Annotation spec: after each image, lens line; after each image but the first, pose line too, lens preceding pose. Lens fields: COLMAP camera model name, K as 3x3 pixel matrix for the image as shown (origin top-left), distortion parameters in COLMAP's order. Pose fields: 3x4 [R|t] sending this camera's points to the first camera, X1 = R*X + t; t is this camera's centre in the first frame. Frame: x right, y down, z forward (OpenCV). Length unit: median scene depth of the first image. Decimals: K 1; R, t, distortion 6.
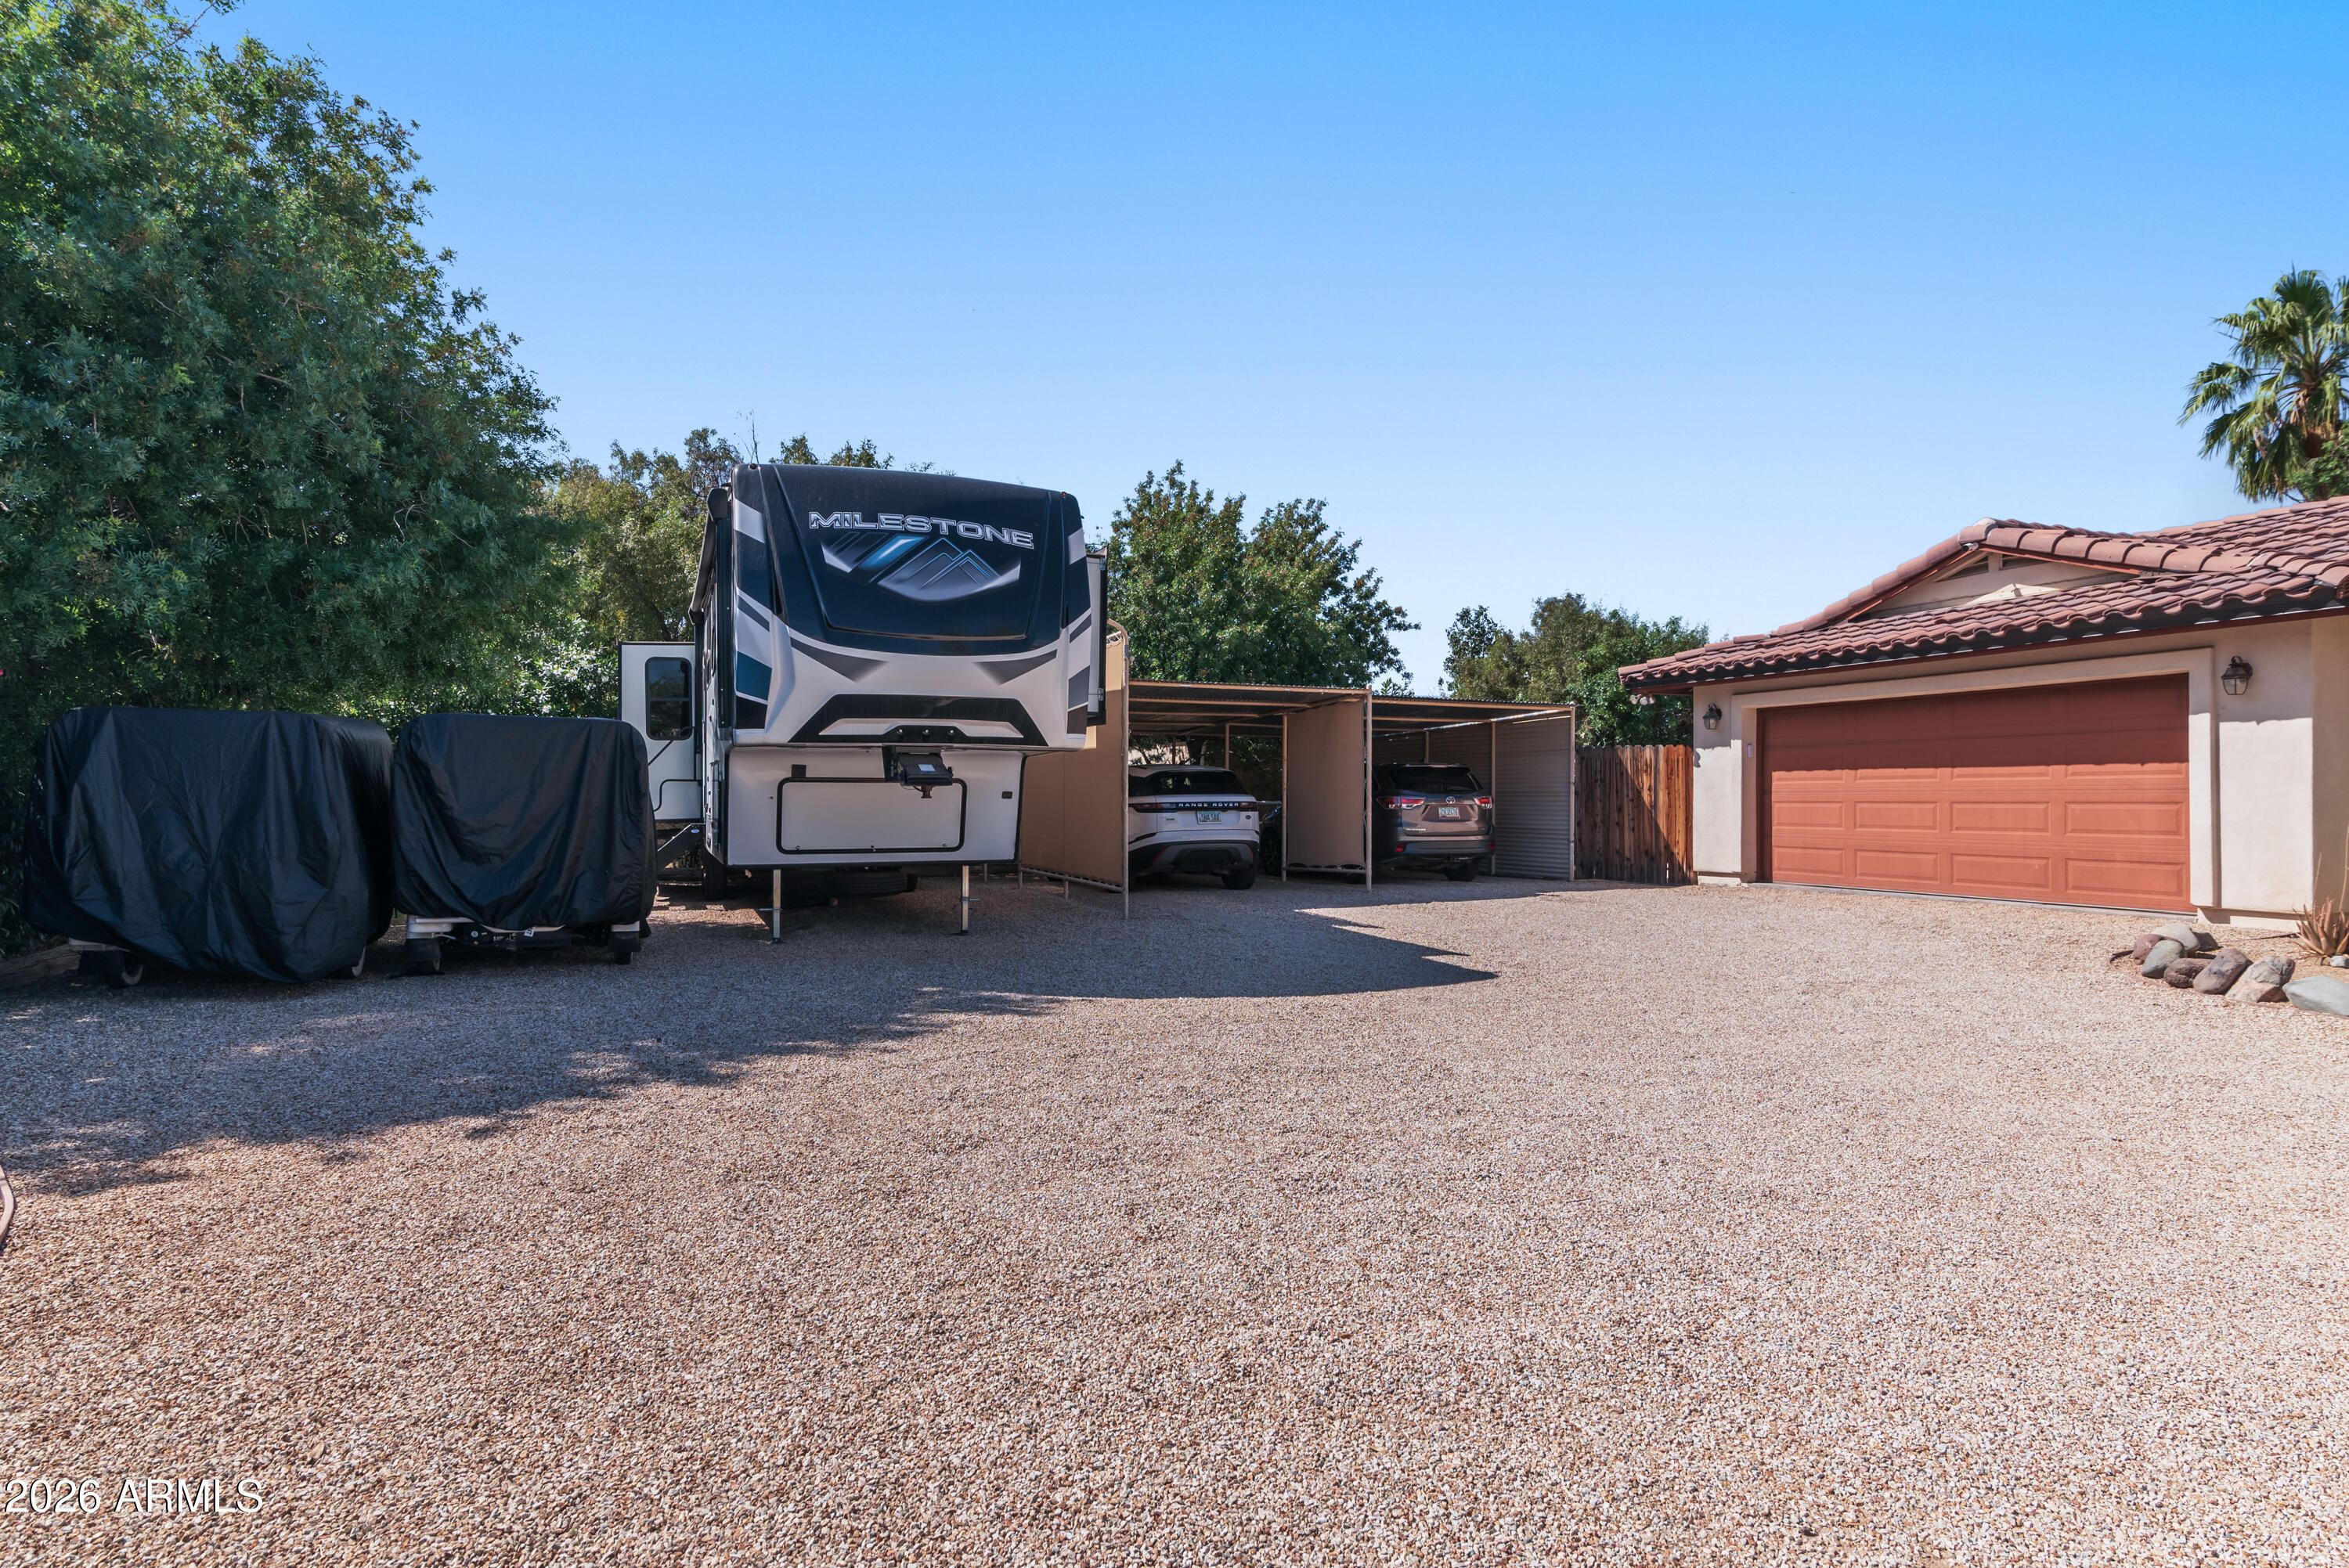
lens RADIAL K [[1034.2, 0, 1180.3], [0, 1034.2, 797.4], [0, 0, 1]] dist [0.022455, -0.007430]
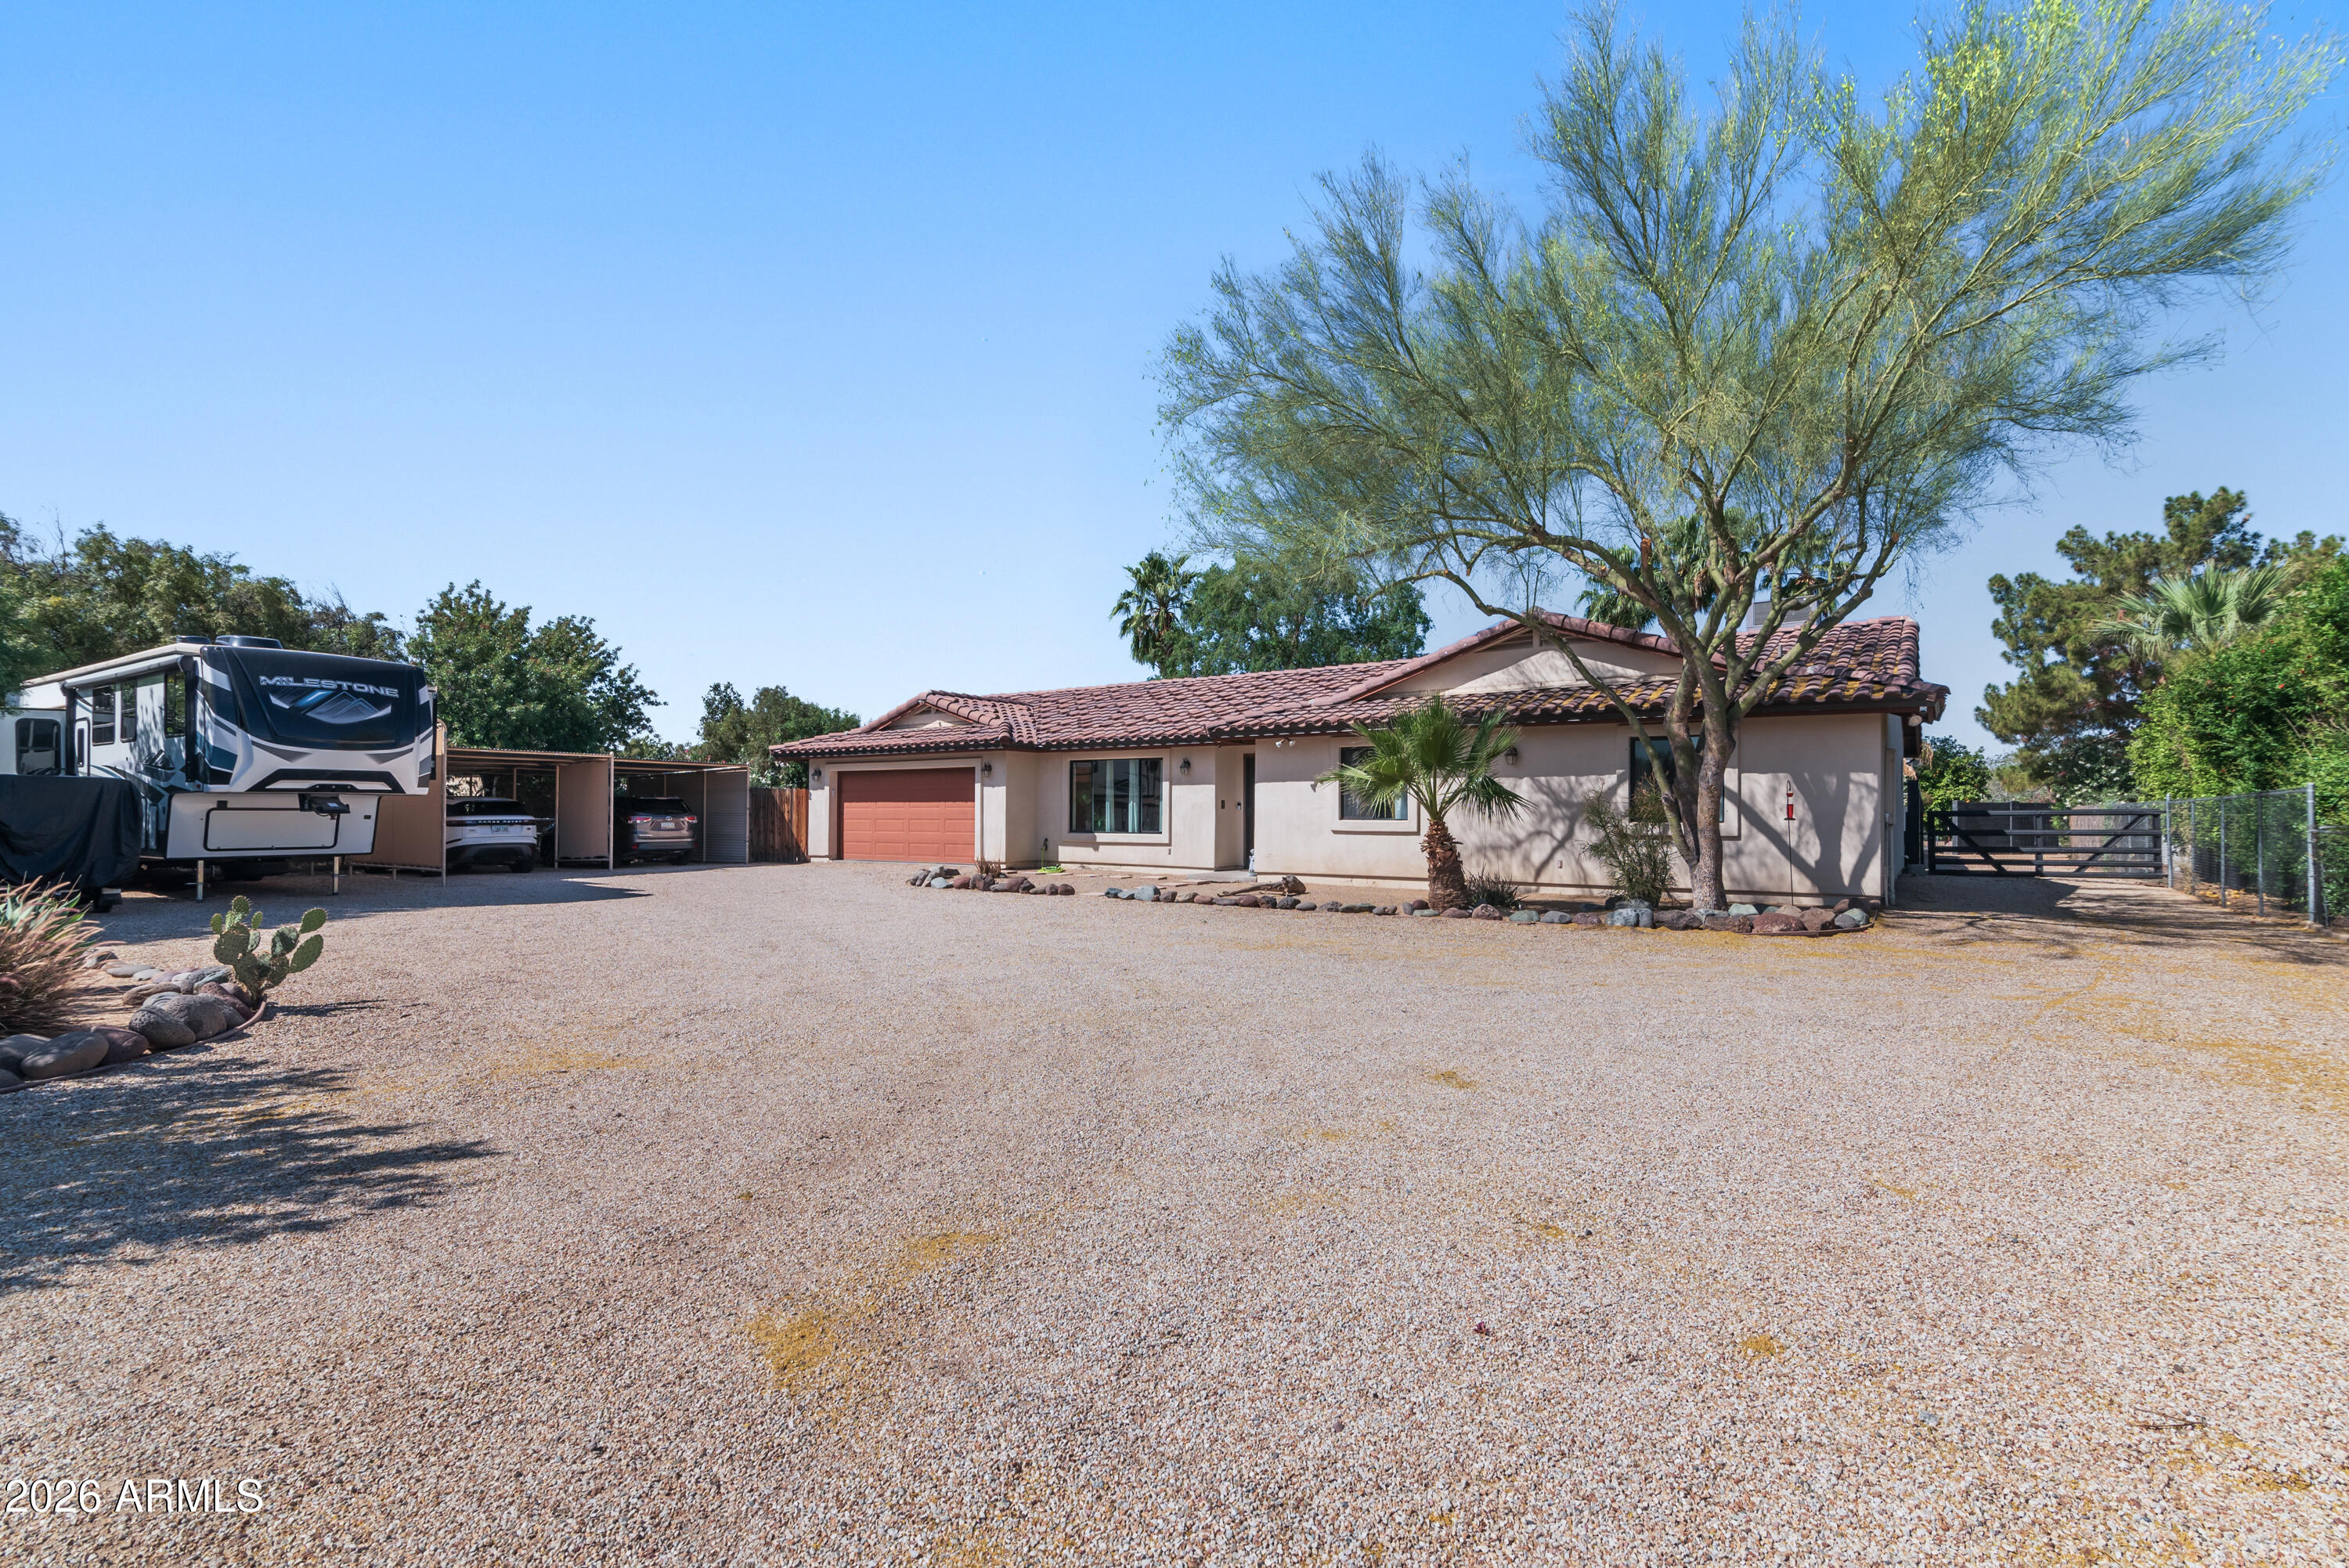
lens RADIAL K [[1034.2, 0, 1180.3], [0, 1034.2, 797.4], [0, 0, 1]] dist [0.022455, -0.007430]
pose [[0.820138, 0.009282, 0.572091, -0.031613], [-0.002020, 0.999909, -0.013327, -0.010625], [-0.572163, 0.009774, 0.820082, -0.909088]]
